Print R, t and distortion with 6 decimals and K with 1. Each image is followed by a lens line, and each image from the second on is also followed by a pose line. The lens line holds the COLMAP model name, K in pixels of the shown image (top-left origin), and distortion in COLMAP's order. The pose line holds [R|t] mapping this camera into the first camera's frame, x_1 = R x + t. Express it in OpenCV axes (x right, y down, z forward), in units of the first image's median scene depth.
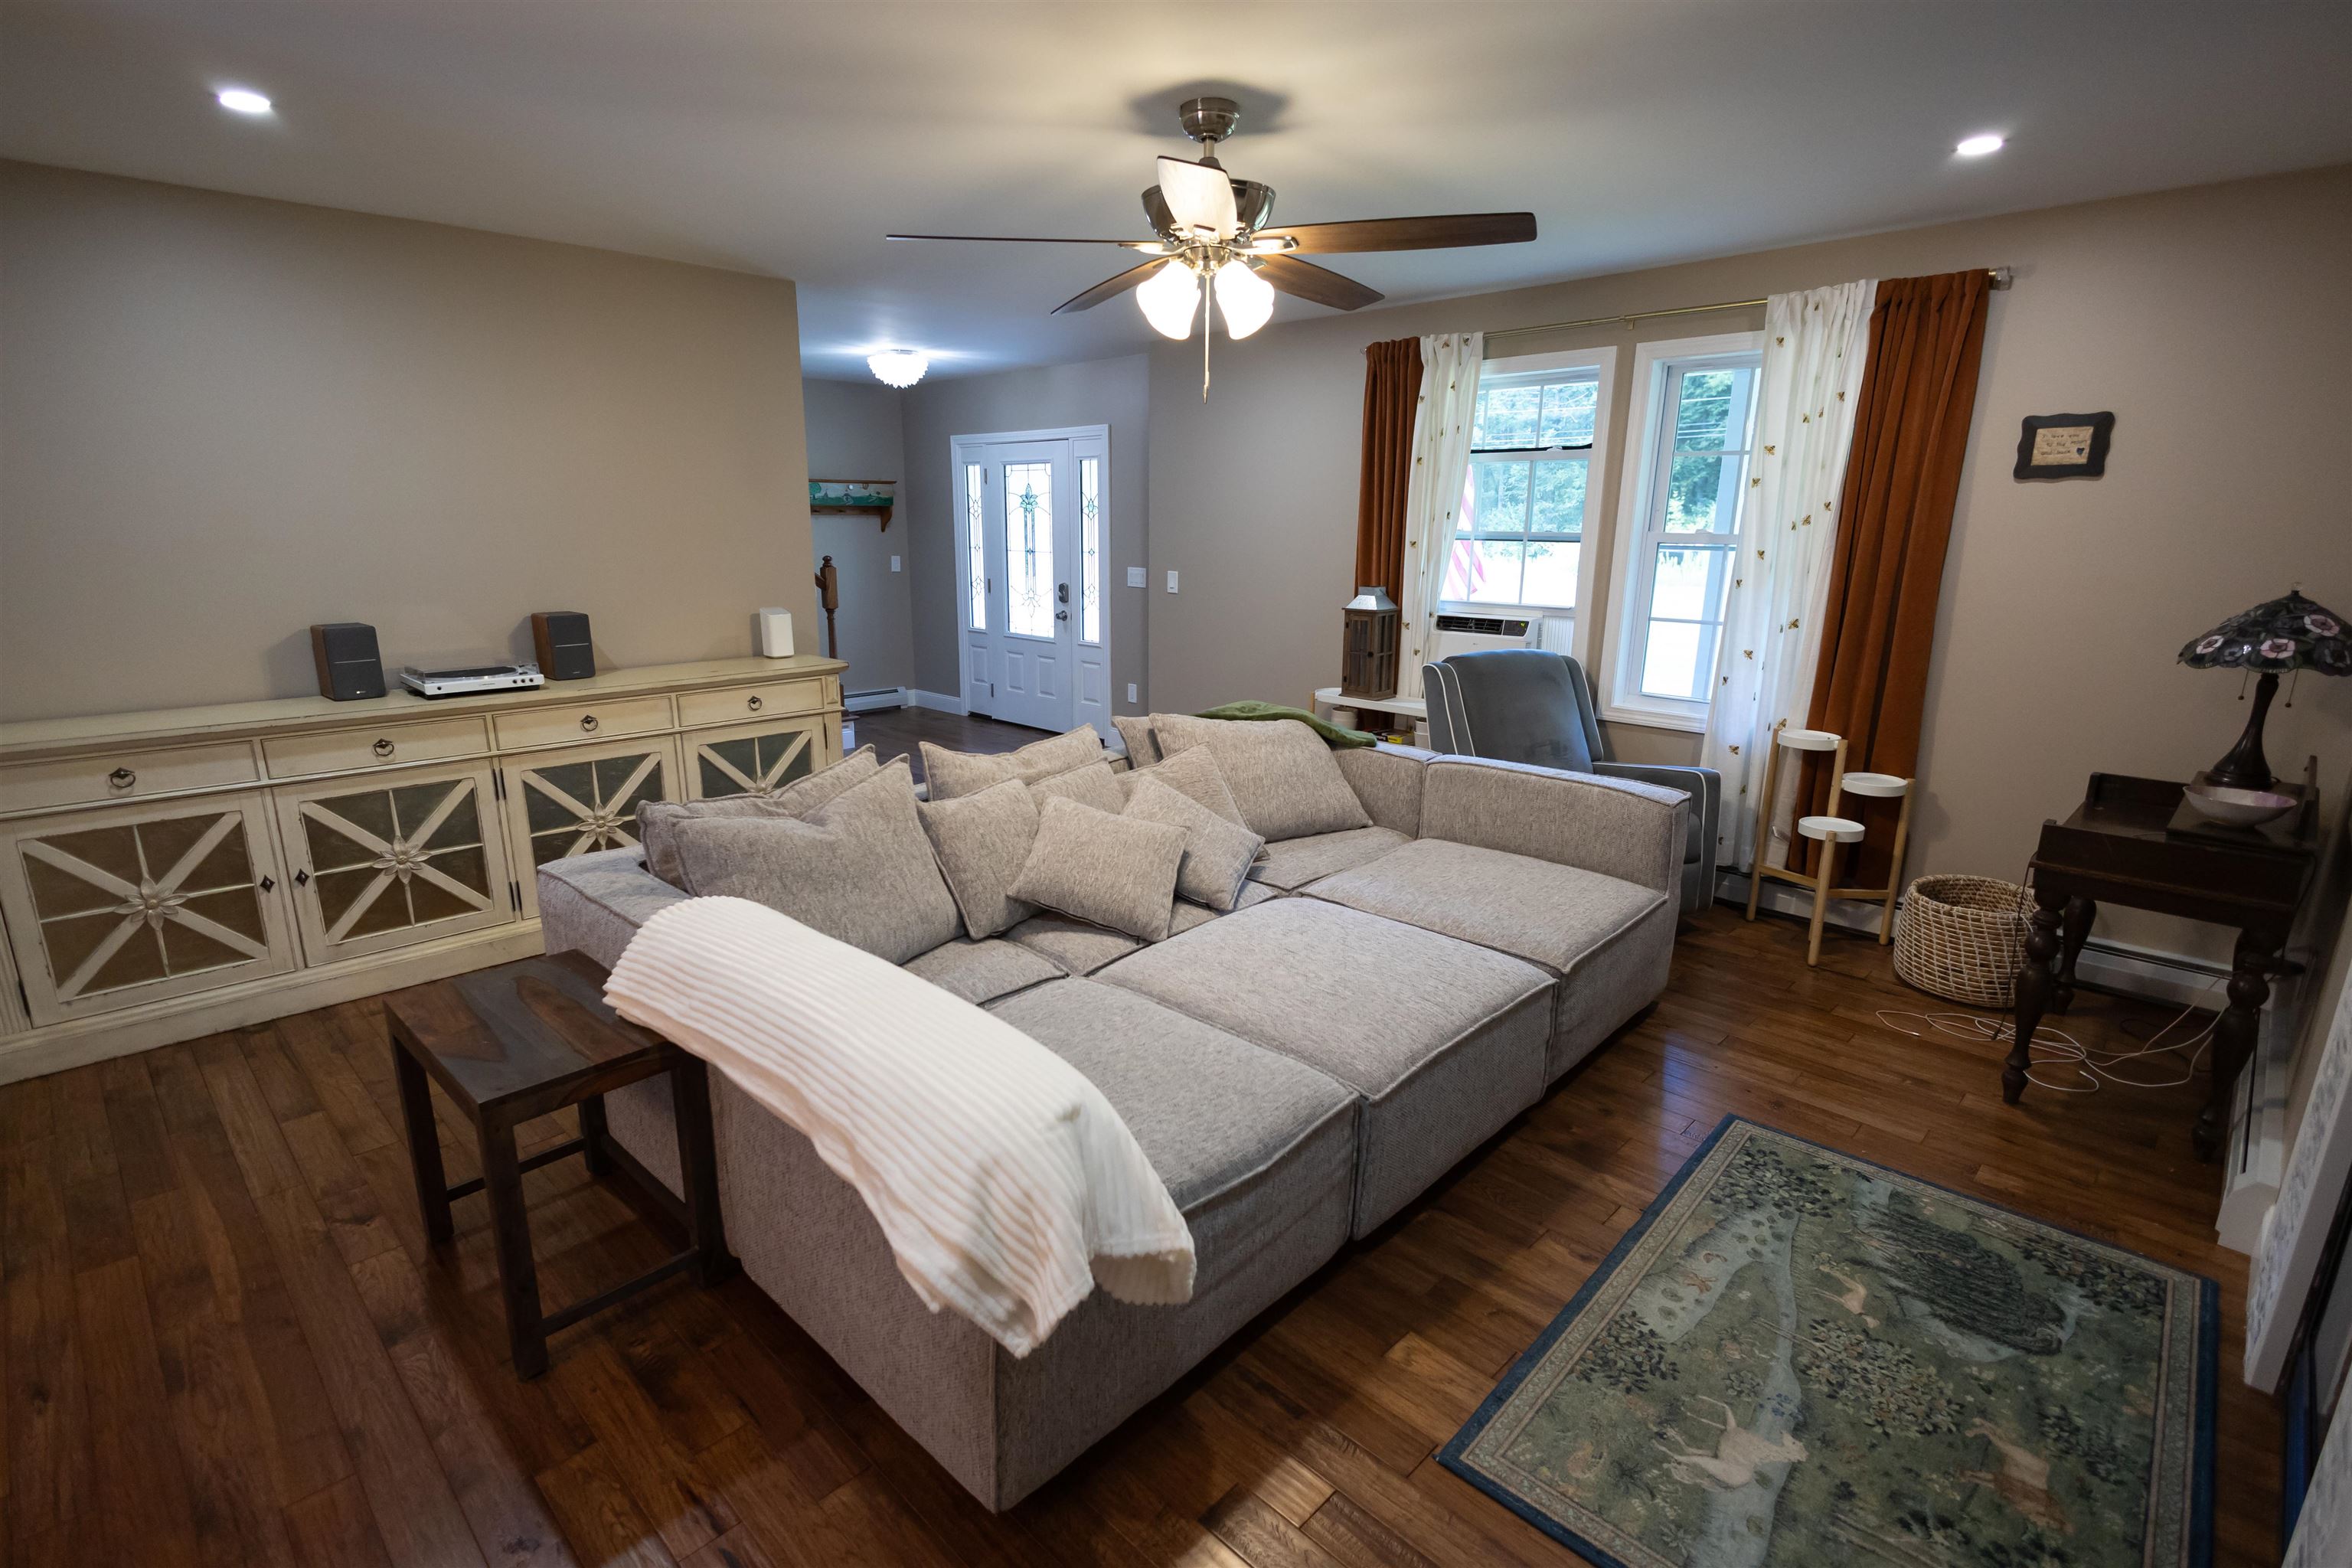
lens RADIAL K [[1099.9, 0, 1188.7], [0, 1099.9, 792.3], [0, 0, 1]] dist [0.017880, -0.000386]
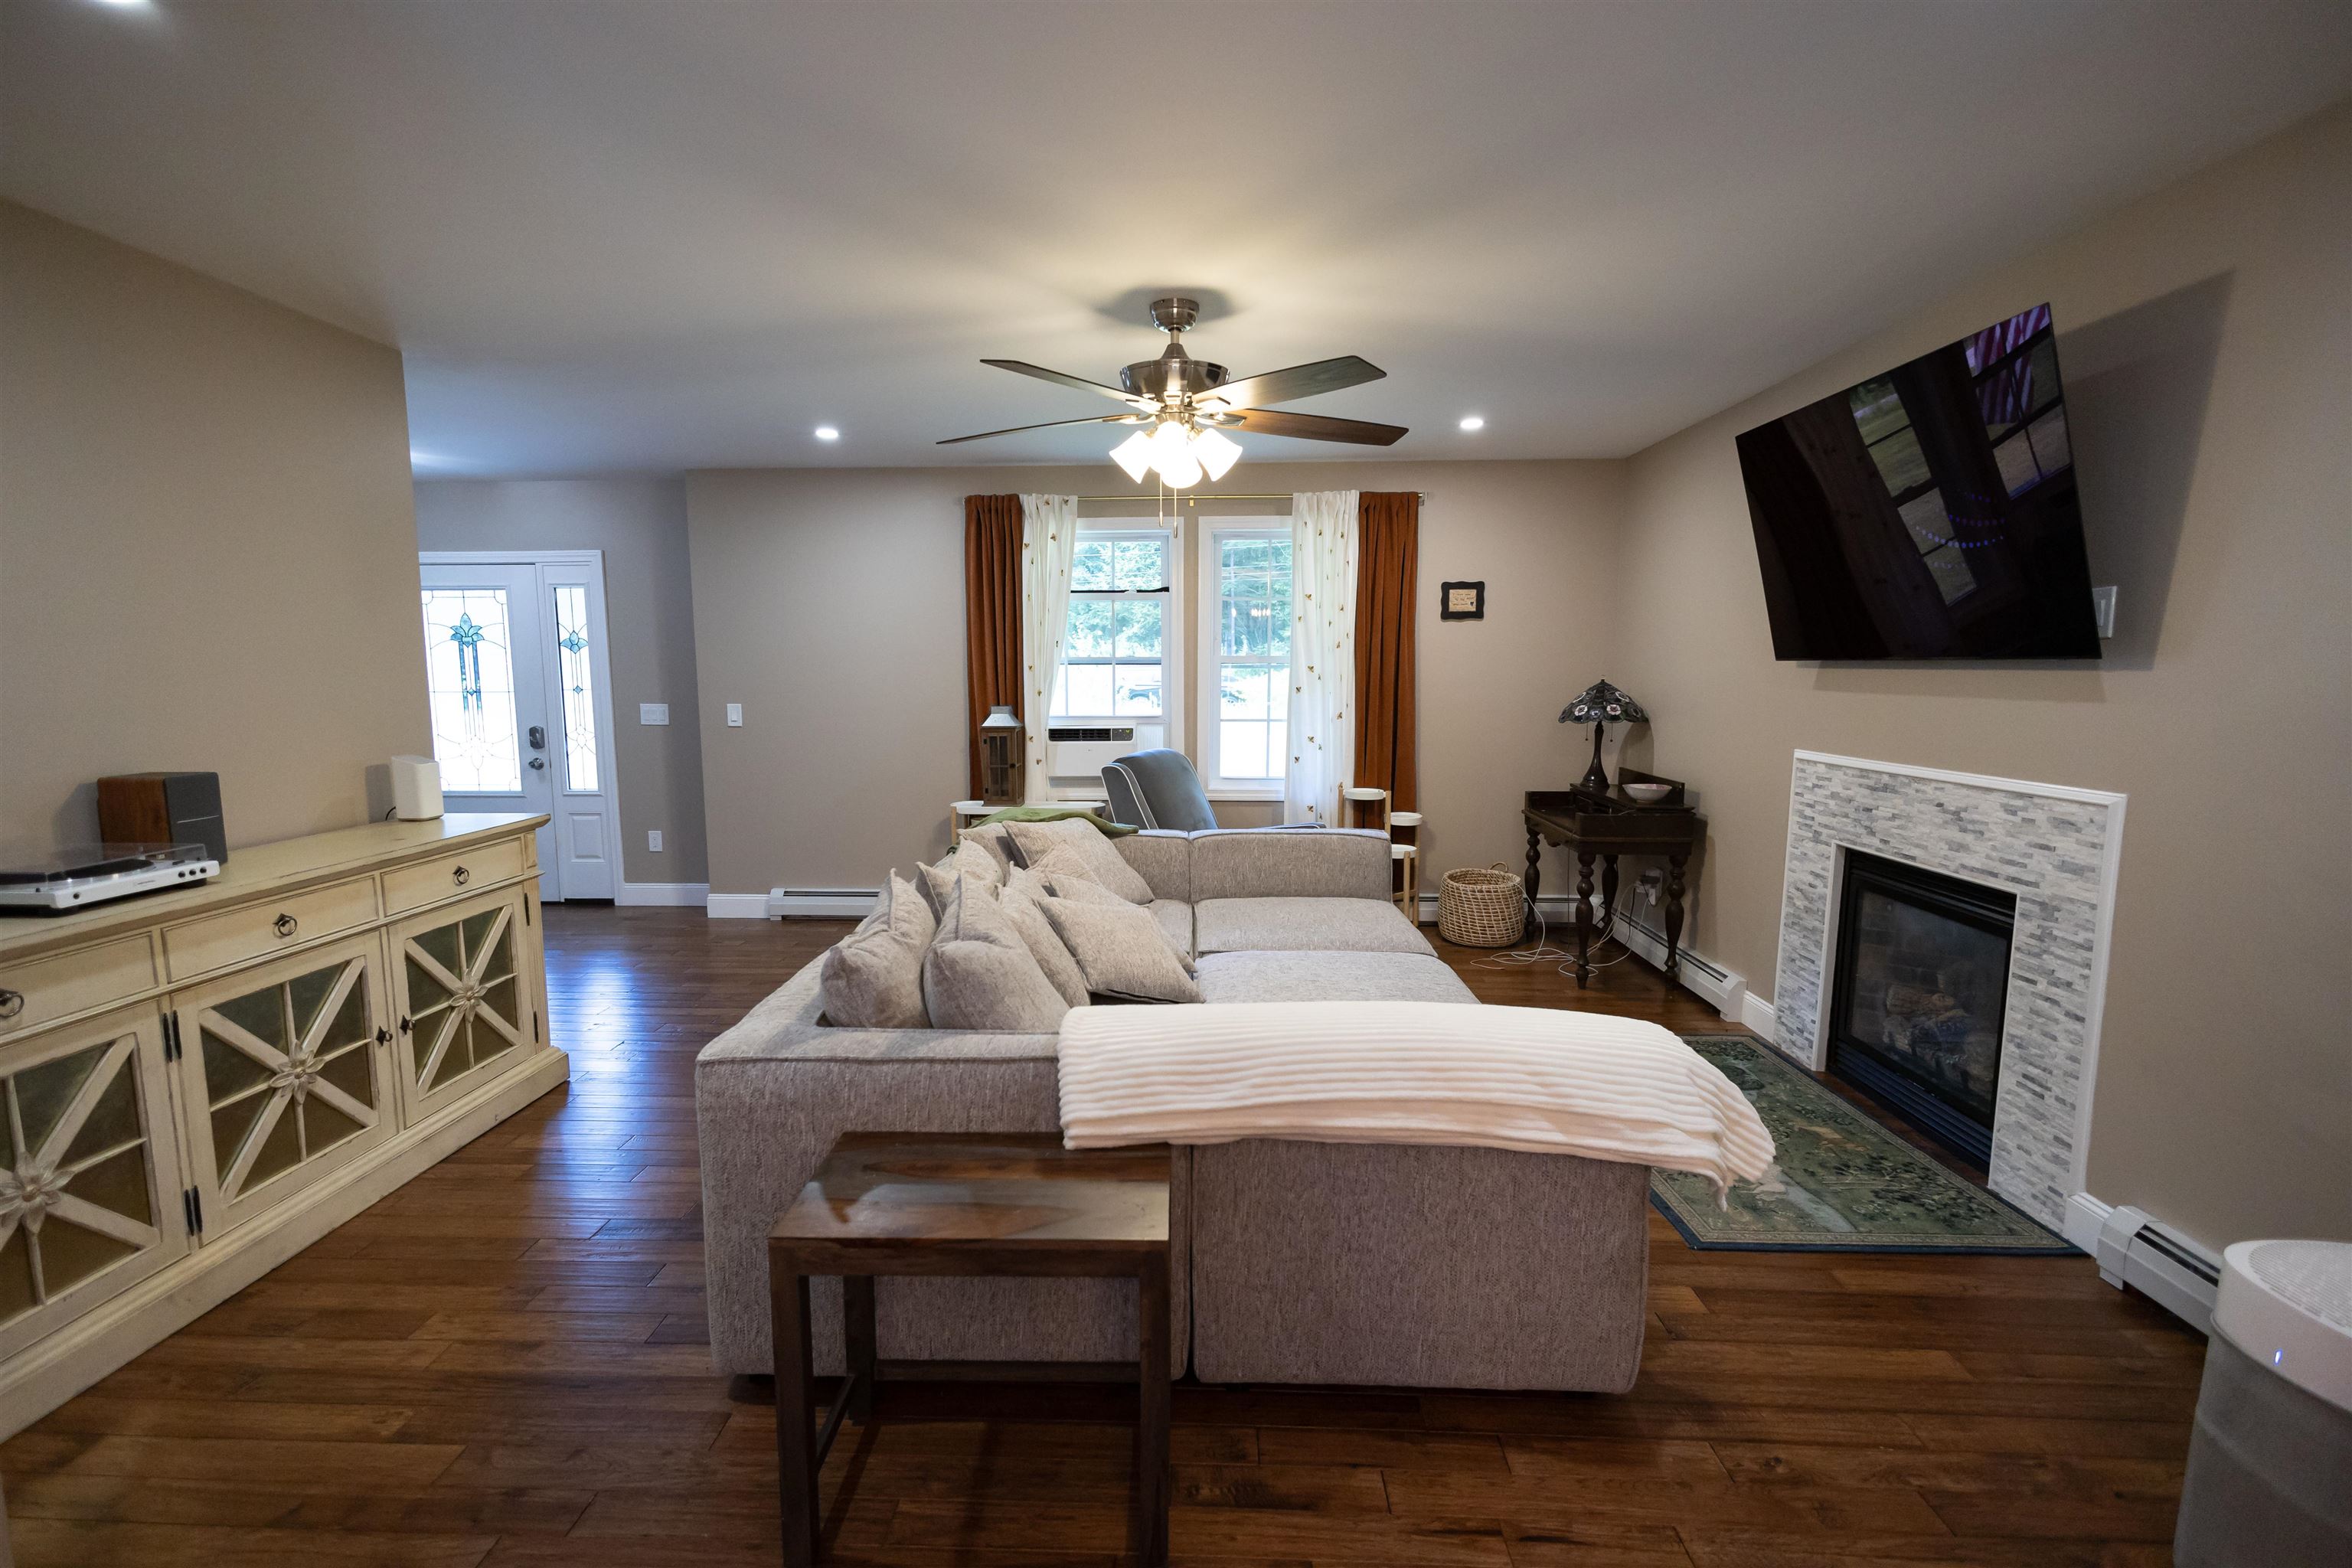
lens RADIAL K [[1054.9, 0, 1160.1], [0, 1054.9, 787.5], [0, 0, 1]] dist [0.000299, 0.000518]
pose [[0.750850, -0.085406, 0.654928, -0.548236], [0.169578, 0.983292, -0.066187, -0.010840], [-0.638332, 0.160758, 0.752787, 0.143912]]
